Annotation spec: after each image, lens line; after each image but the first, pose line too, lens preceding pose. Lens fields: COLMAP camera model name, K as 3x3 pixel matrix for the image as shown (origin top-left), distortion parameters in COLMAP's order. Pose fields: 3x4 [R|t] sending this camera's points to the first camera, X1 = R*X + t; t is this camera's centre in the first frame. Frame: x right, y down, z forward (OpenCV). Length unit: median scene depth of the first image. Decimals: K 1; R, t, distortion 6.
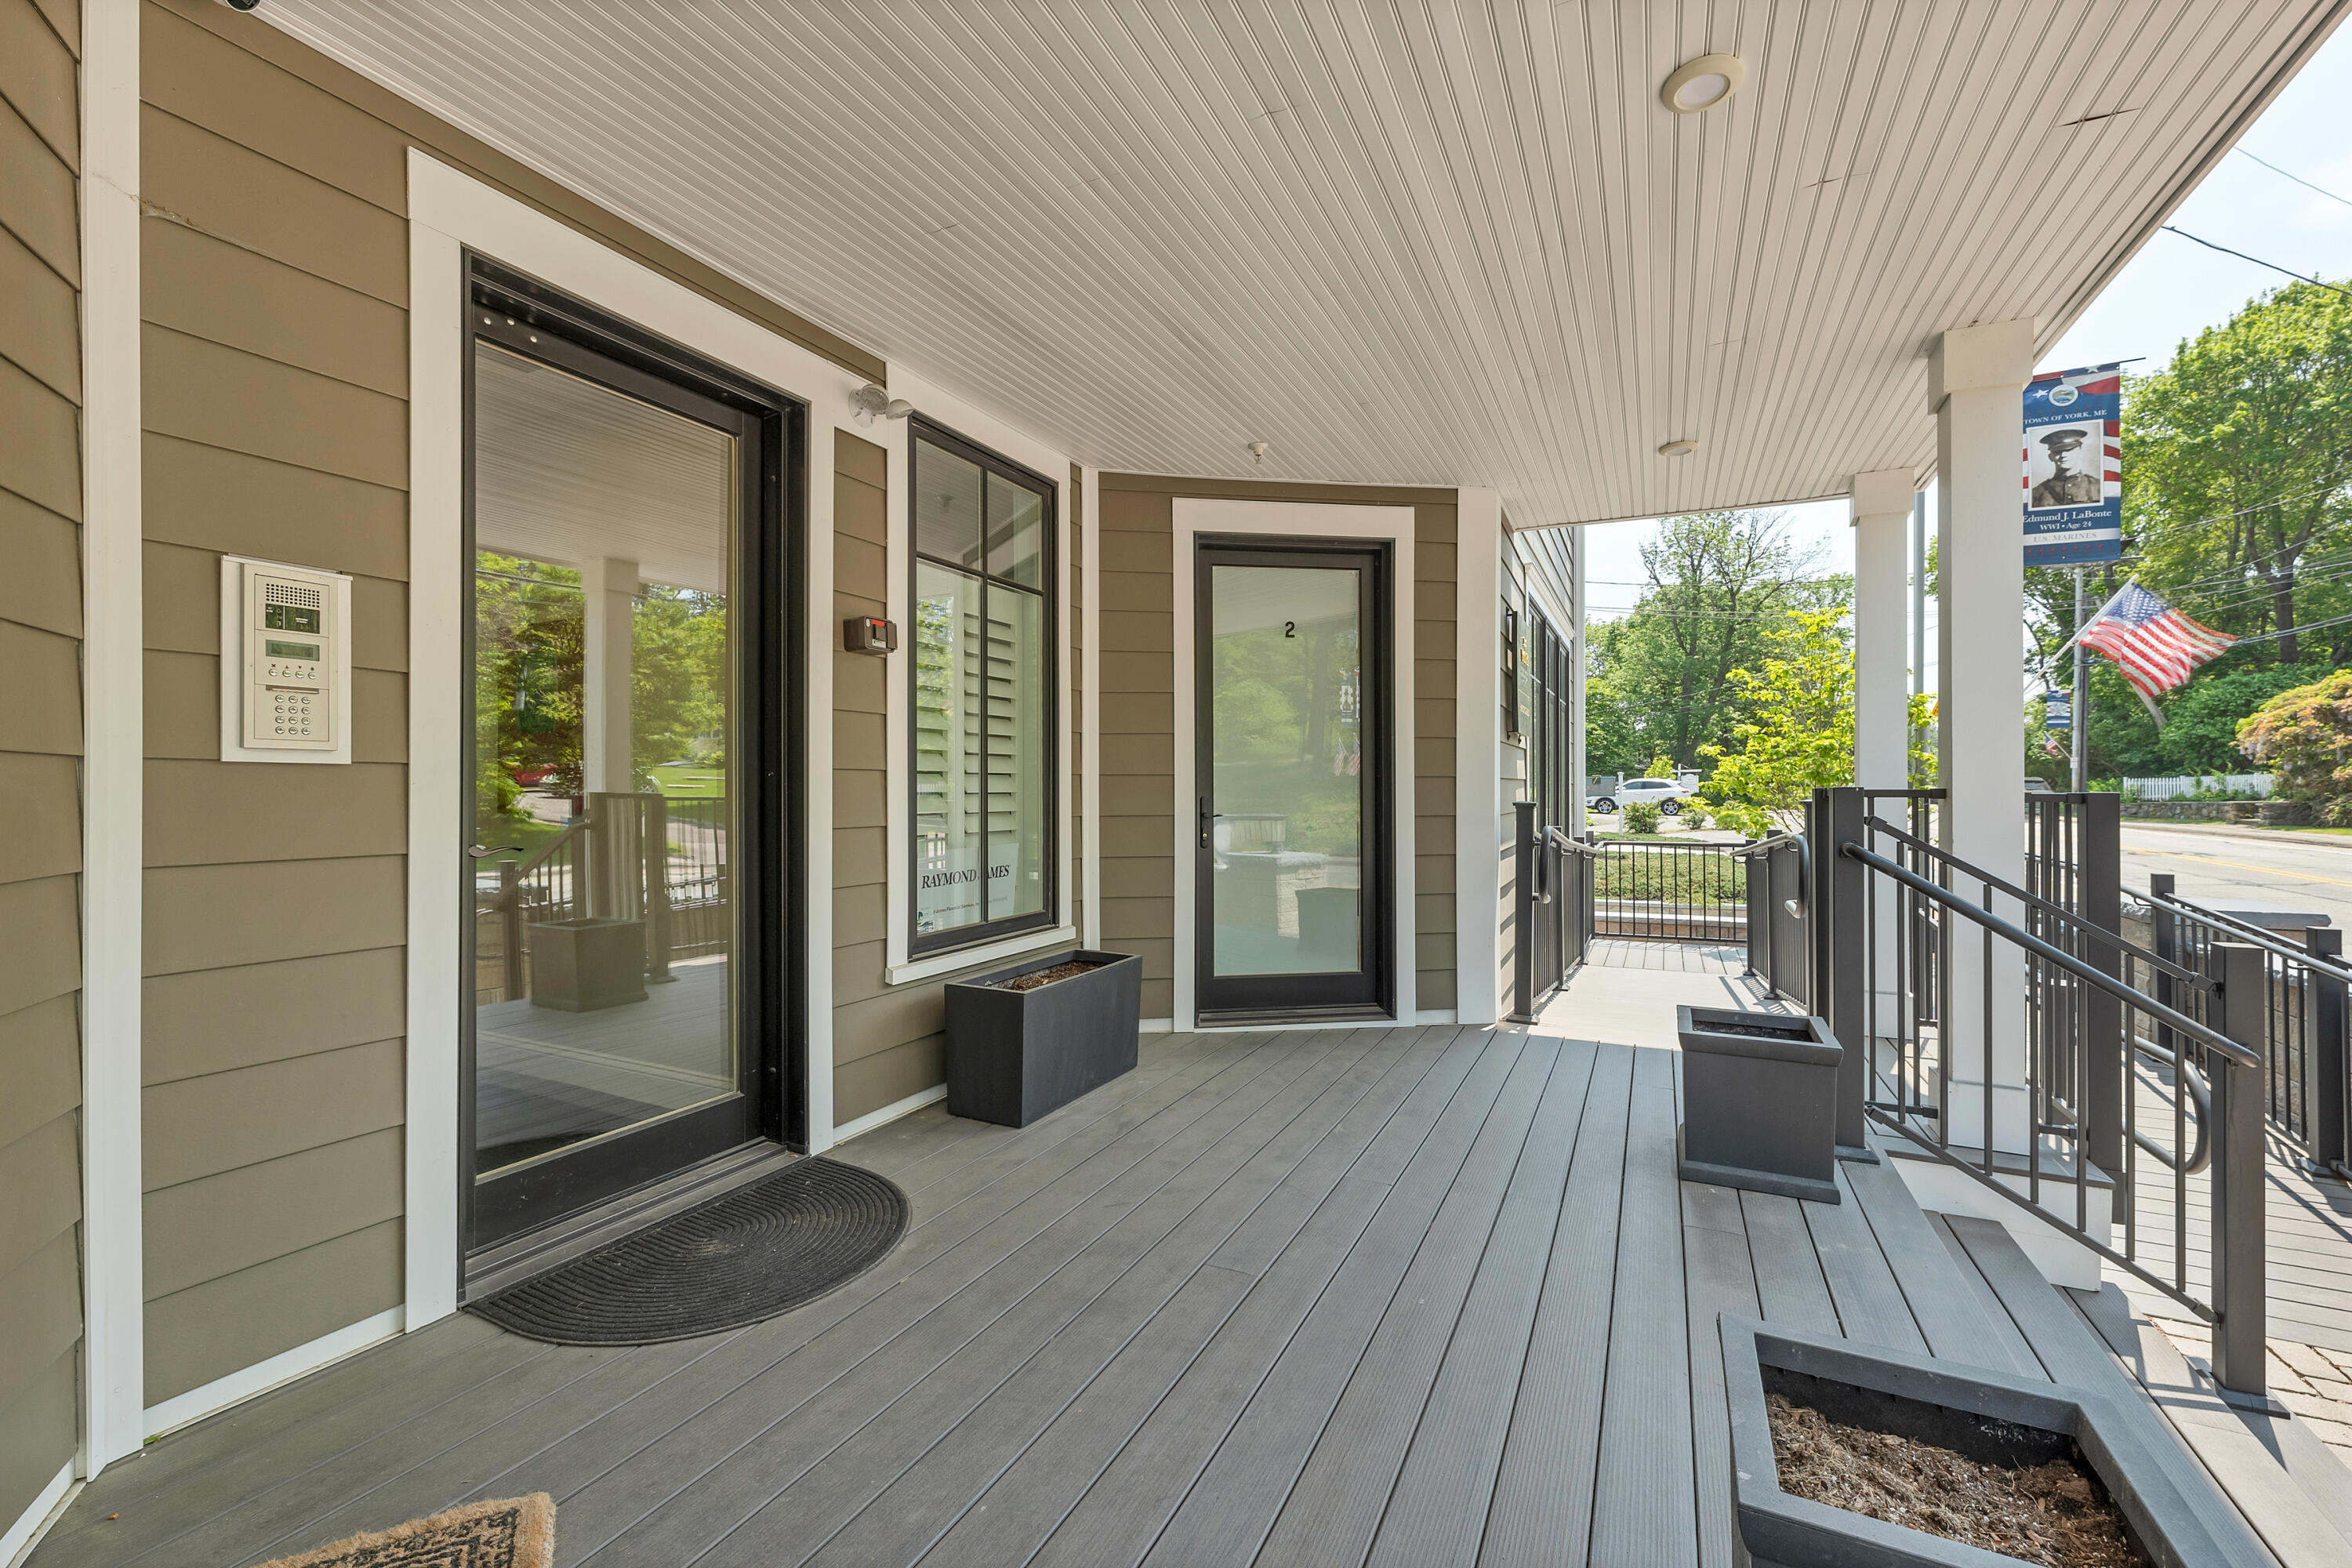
lens RADIAL K [[962.0, 0, 1167.0], [0, 962.0, 790.8], [0, 0, 1]] dist [-0.000423, 0.000247]
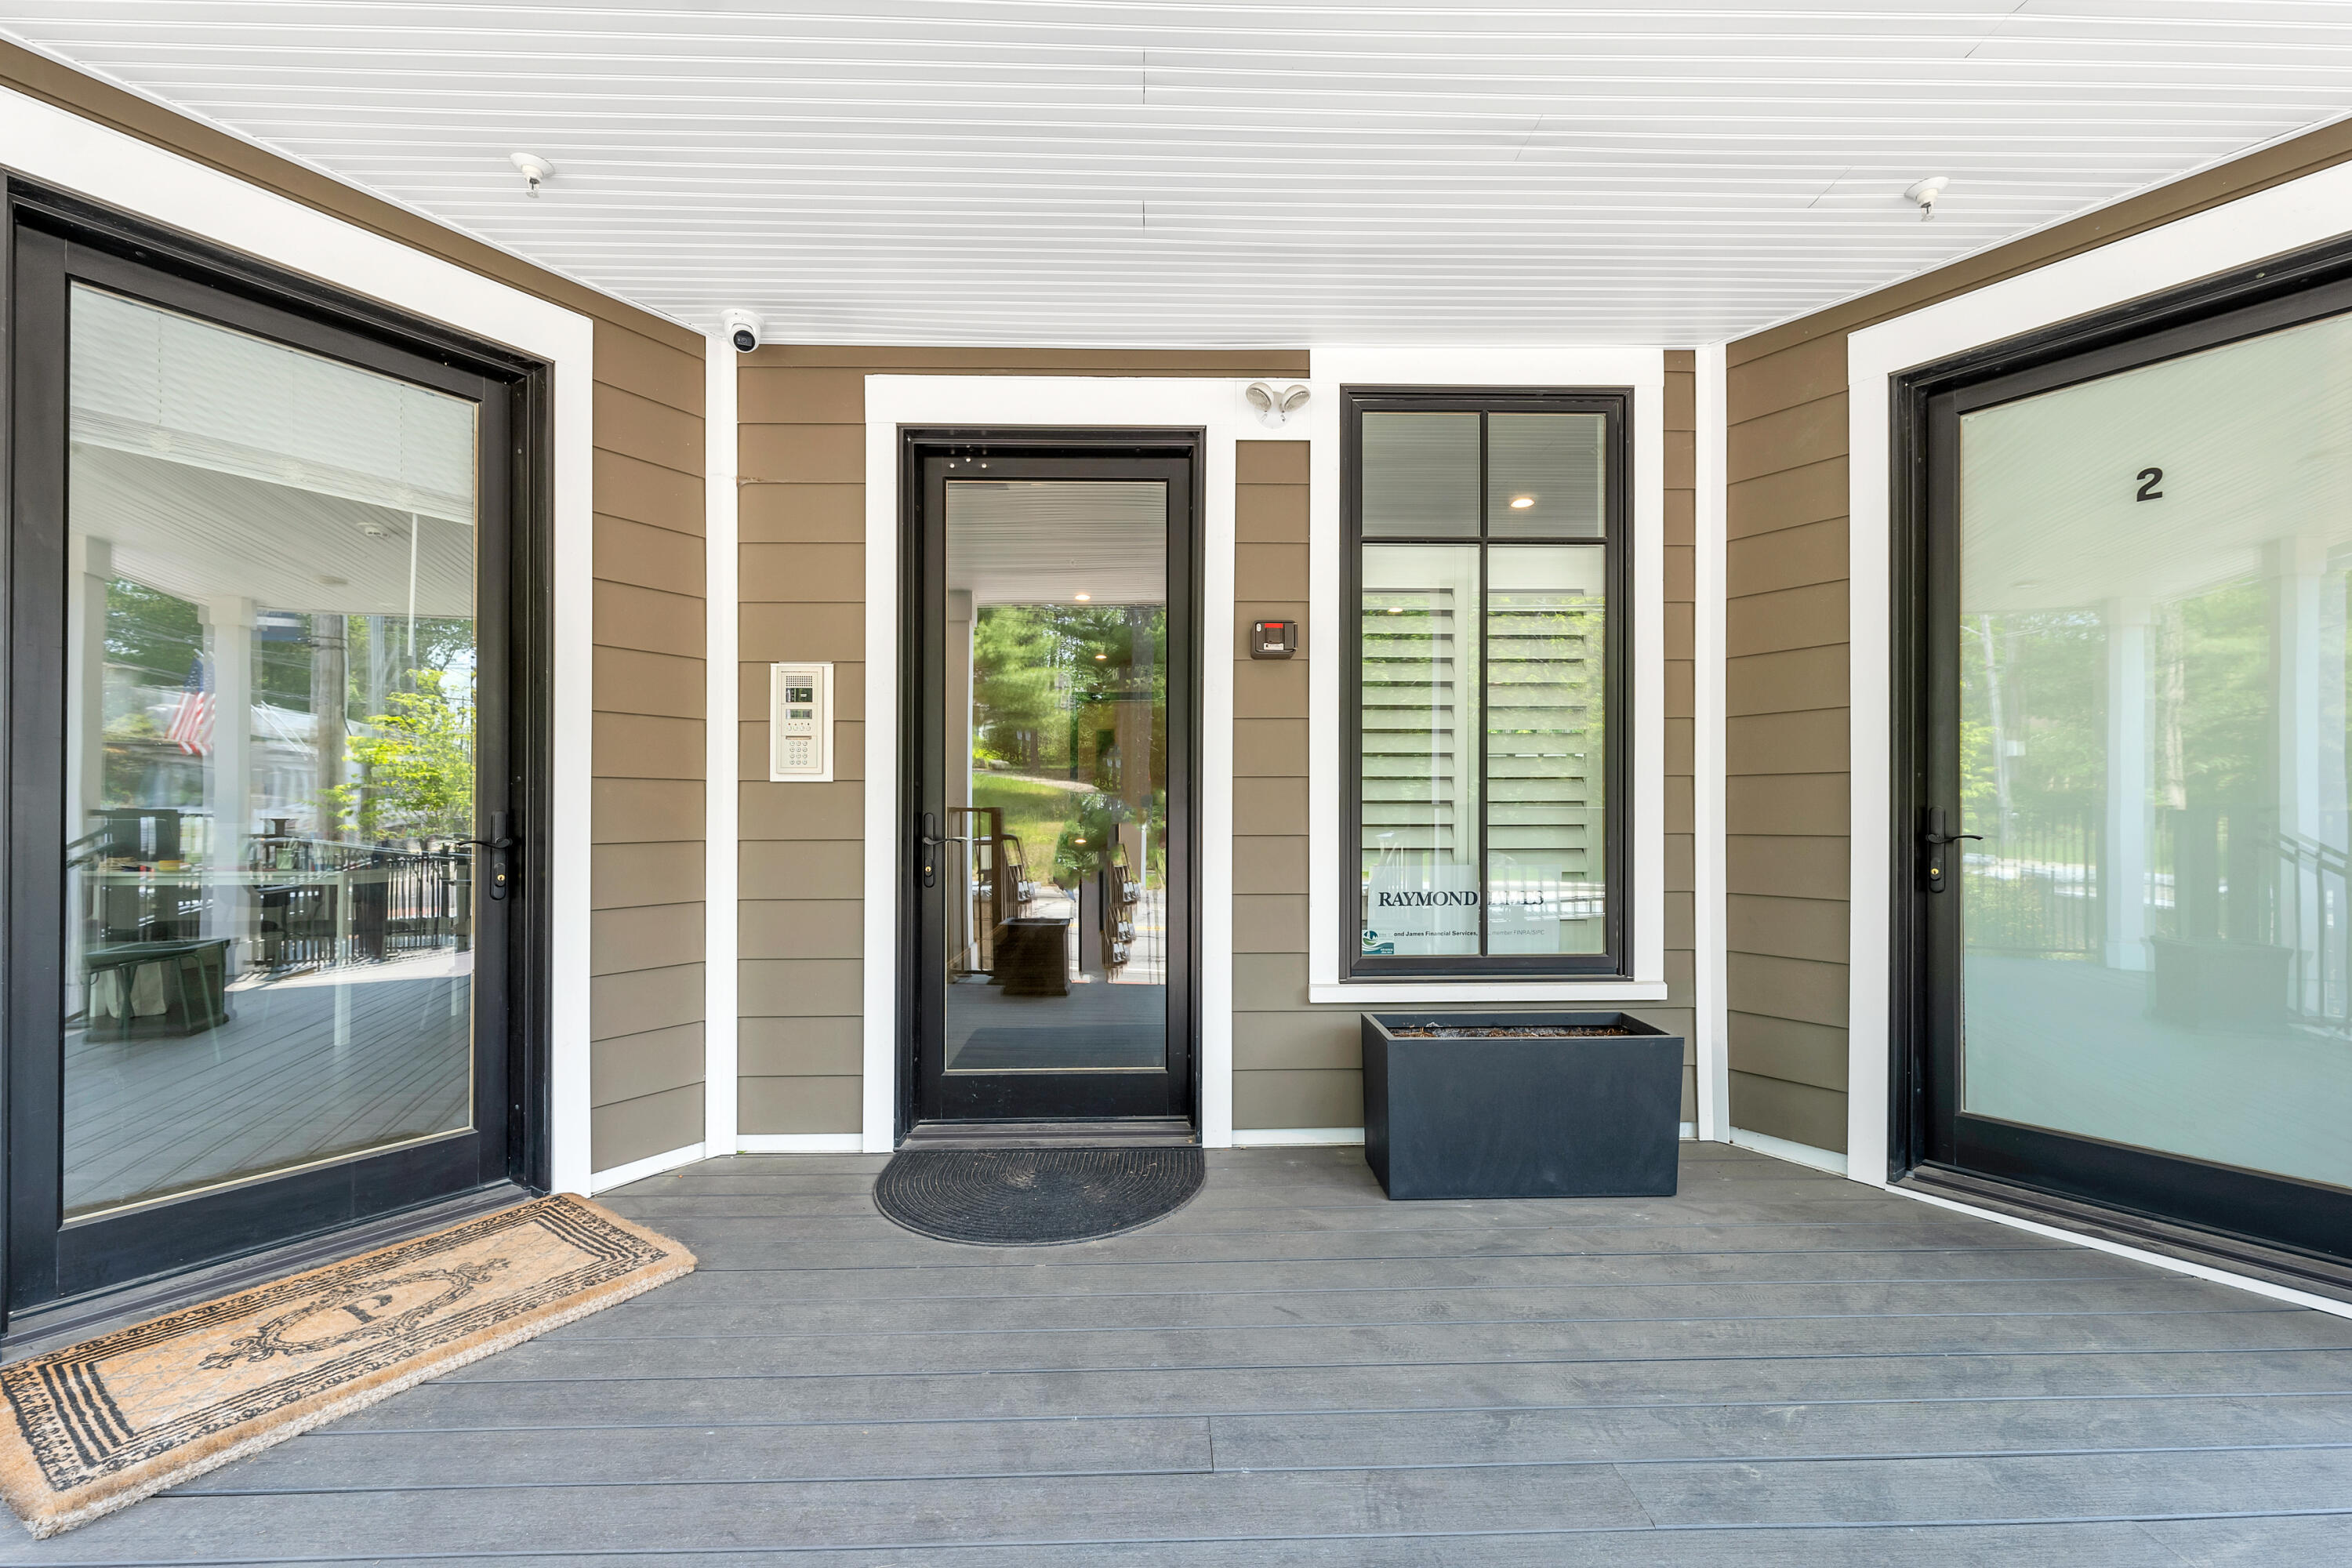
lens RADIAL K [[951.6, 0, 1171.3], [0, 951.6, 808.2], [0, 0, 1]] dist [0.002957, 0.000389]
pose [[0.485920, -0.001068, -0.874003, 0.469327], [0.000706, 0.999999, -0.000829, 0.010571], [0.874003, -0.000215, 0.485920, 0.422238]]
